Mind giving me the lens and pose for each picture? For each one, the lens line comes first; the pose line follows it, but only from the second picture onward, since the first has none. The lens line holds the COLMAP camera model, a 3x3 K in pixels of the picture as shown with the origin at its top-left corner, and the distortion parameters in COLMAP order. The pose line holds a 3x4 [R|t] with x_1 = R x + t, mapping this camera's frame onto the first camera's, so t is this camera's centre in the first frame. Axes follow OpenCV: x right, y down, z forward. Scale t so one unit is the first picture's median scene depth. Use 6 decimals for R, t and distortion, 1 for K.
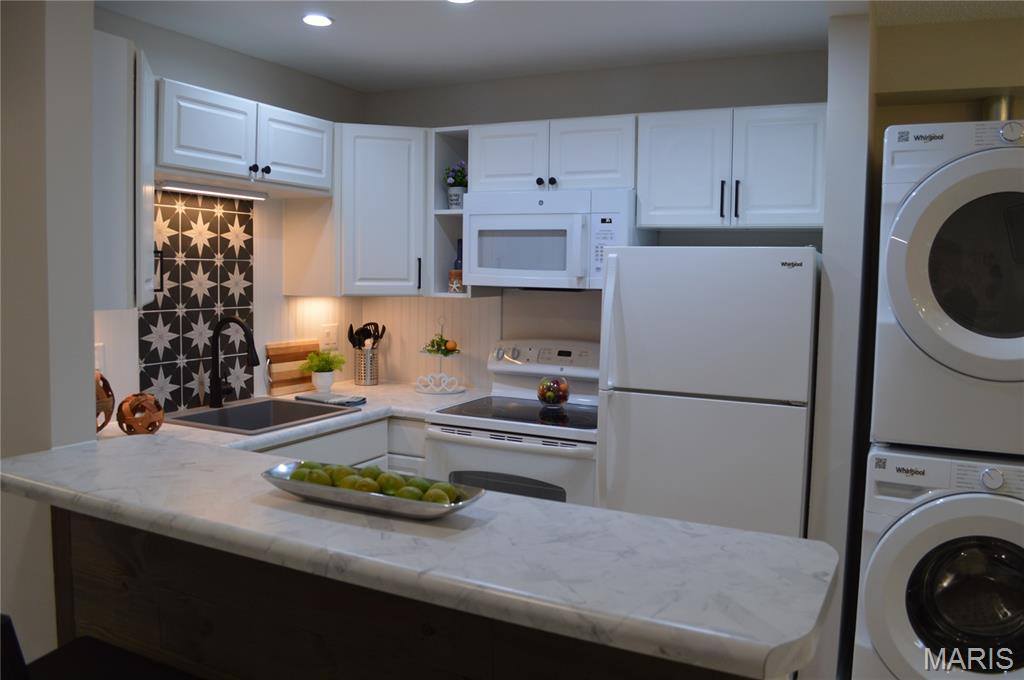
lens RADIAL K [[809.9, 0, 510.4], [0, 809.9, 339.3], [0, 0, 1]] dist [-0.078583, 0.004908]
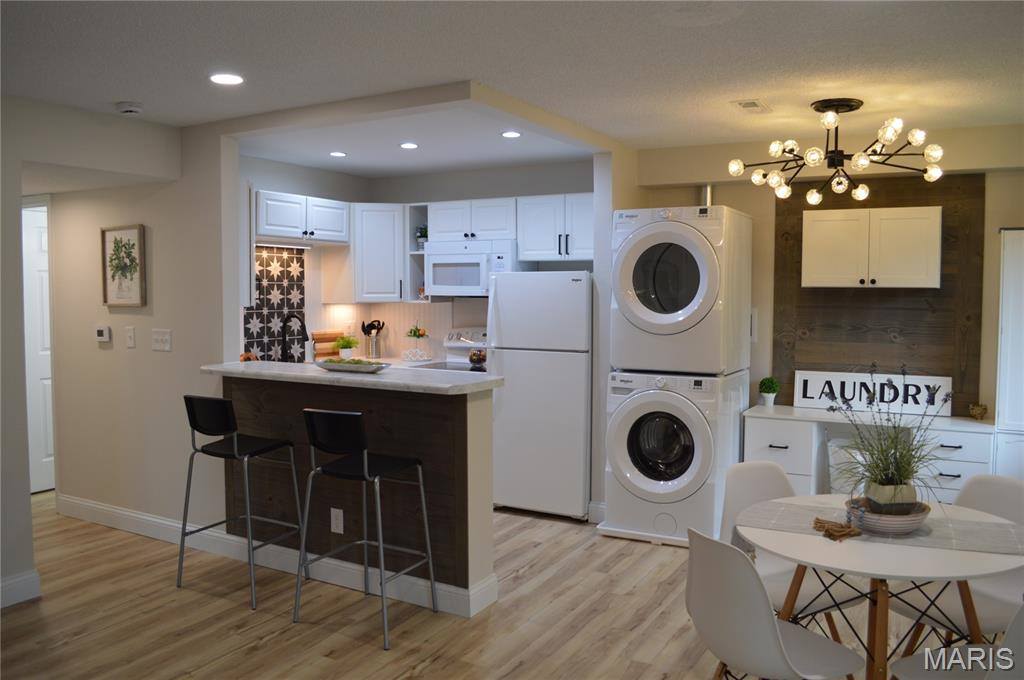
lens RADIAL K [[809.9, 0, 512.2], [0, 809.9, 339.7], [0, 0, 1]] dist [-0.078583, 0.004908]
pose [[0.998759, -0.013001, -0.048073, 0.219456], [0.011881, 0.999653, -0.023511, 0.073896], [0.048362, 0.022911, 0.998567, -0.745666]]
